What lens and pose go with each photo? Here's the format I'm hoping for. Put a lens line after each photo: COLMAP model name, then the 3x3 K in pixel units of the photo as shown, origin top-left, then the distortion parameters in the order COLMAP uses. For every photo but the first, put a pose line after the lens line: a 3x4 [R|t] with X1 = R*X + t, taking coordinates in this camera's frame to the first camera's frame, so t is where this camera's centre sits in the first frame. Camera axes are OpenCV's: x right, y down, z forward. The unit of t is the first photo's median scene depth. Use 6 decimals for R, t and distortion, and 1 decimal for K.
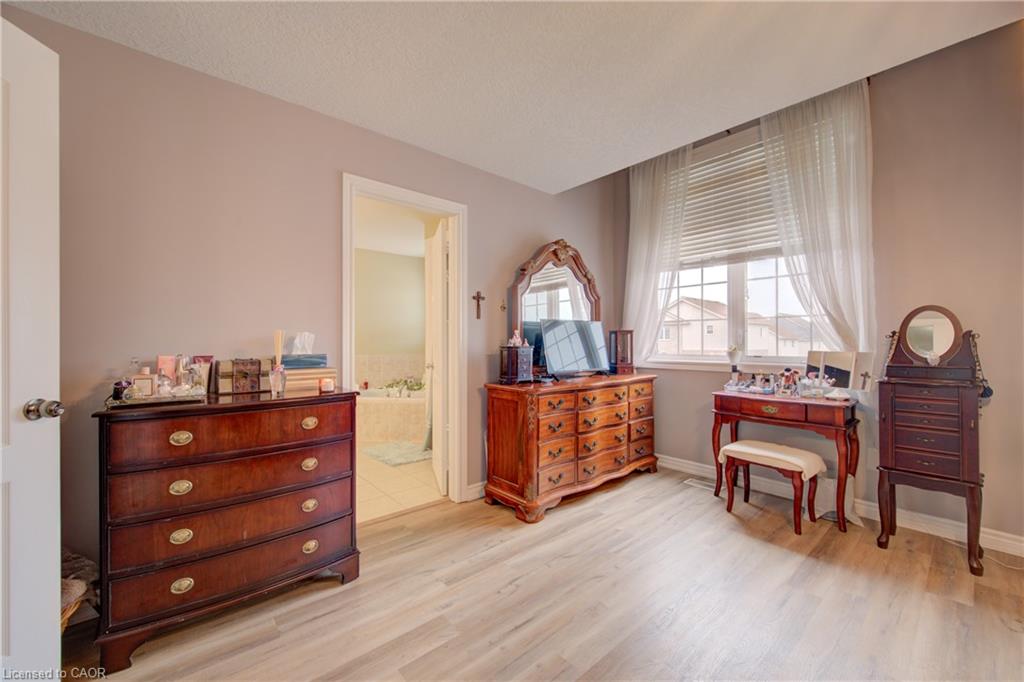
lens RADIAL K [[413.0, 0, 506.0], [0, 413.0, 338.5], [0, 0, 1]] dist [-0.006003, 0.000351]
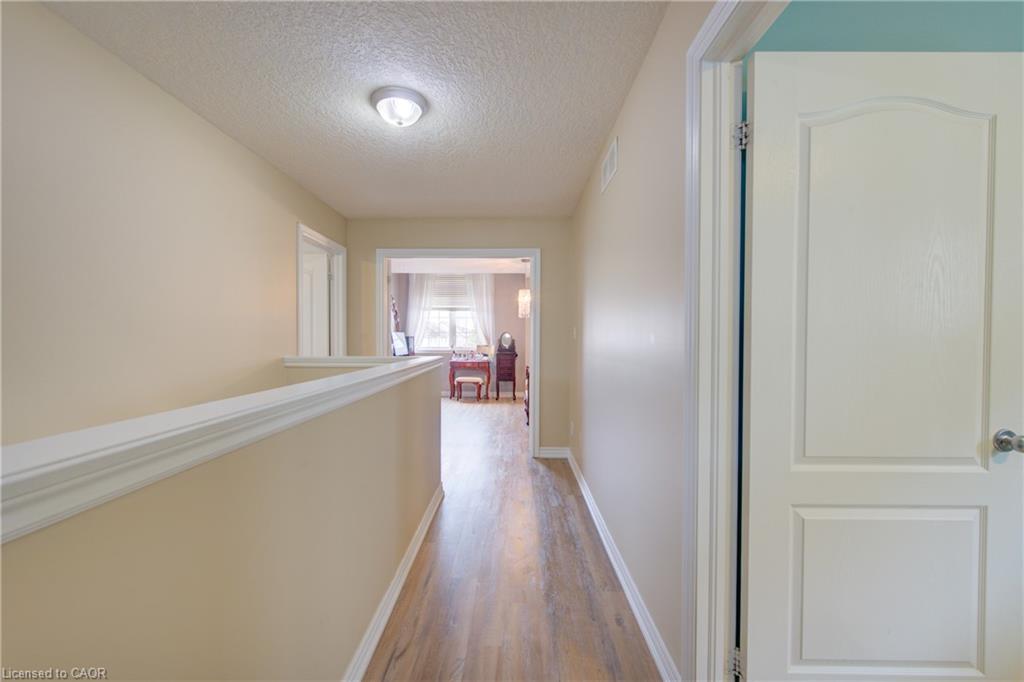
lens RADIAL K [[413.0, 0, 512.3], [0, 413.0, 340.8], [0, 0, 1]] dist [-0.006003, 0.000351]
pose [[0.658737, -0.002669, 0.752369, -1.373065], [-0.010754, 0.999858, 0.012963, -0.042225], [-0.752296, -0.016630, 0.658615, -1.178058]]
